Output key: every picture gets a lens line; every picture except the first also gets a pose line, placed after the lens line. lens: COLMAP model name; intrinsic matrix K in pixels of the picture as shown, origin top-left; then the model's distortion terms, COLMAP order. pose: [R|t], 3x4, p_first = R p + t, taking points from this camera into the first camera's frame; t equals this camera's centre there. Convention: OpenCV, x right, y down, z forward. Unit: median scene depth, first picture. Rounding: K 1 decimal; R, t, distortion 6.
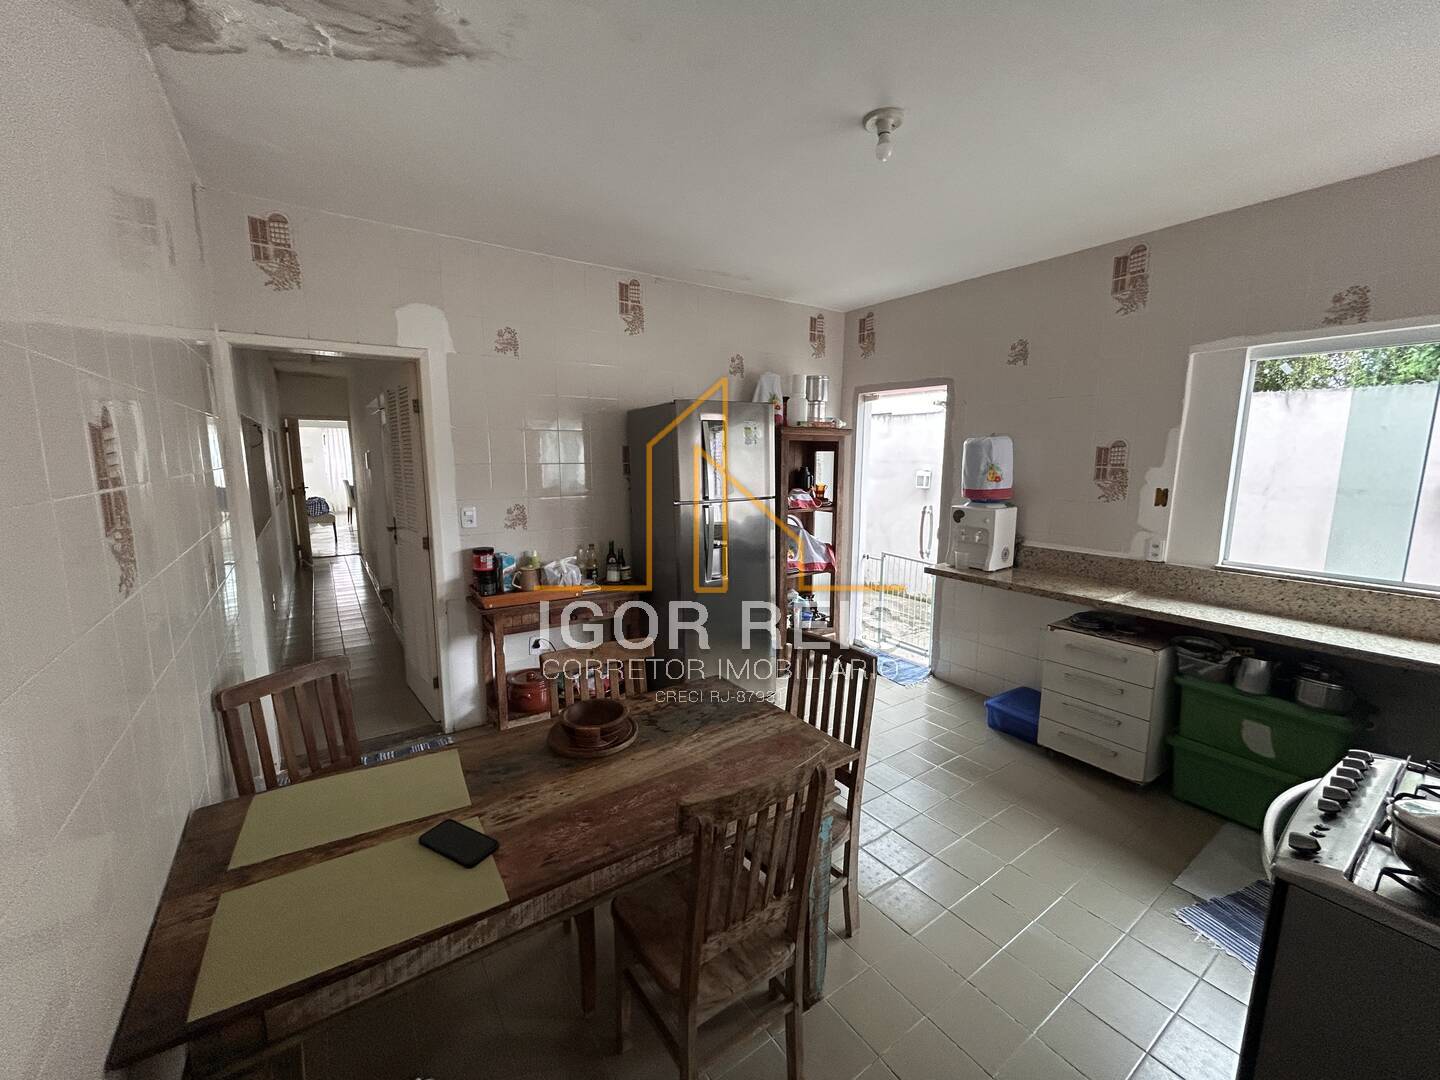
lens RADIAL K [[577.7, 0, 716.8], [0, 577.7, 540.8], [0, 0, 1]] dist [0.002321, 0.000486]
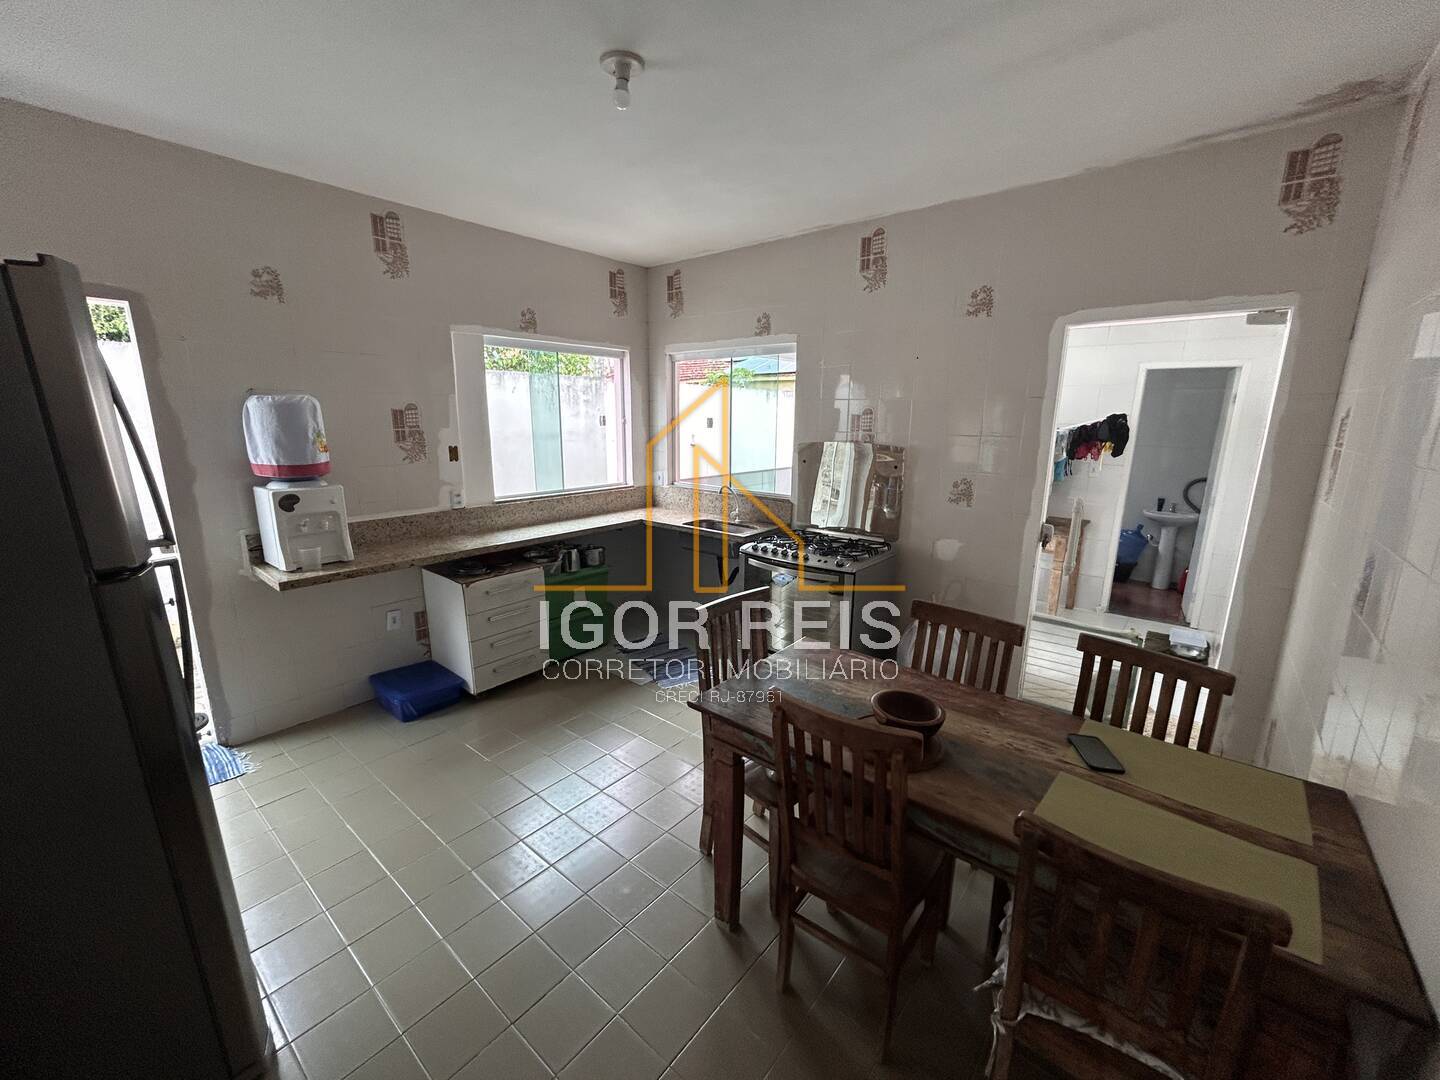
lens RADIAL K [[576.1, 0, 723.7], [0, 576.1, 543.5], [0, 0, 1]] dist [-0.010928, 0.000064]
pose [[-0.271660, -0.215354, 0.937989, -0.529418], [0.136220, 0.956225, 0.258993, -0.132079], [-0.952704, 0.198131, -0.230432, 0.806951]]
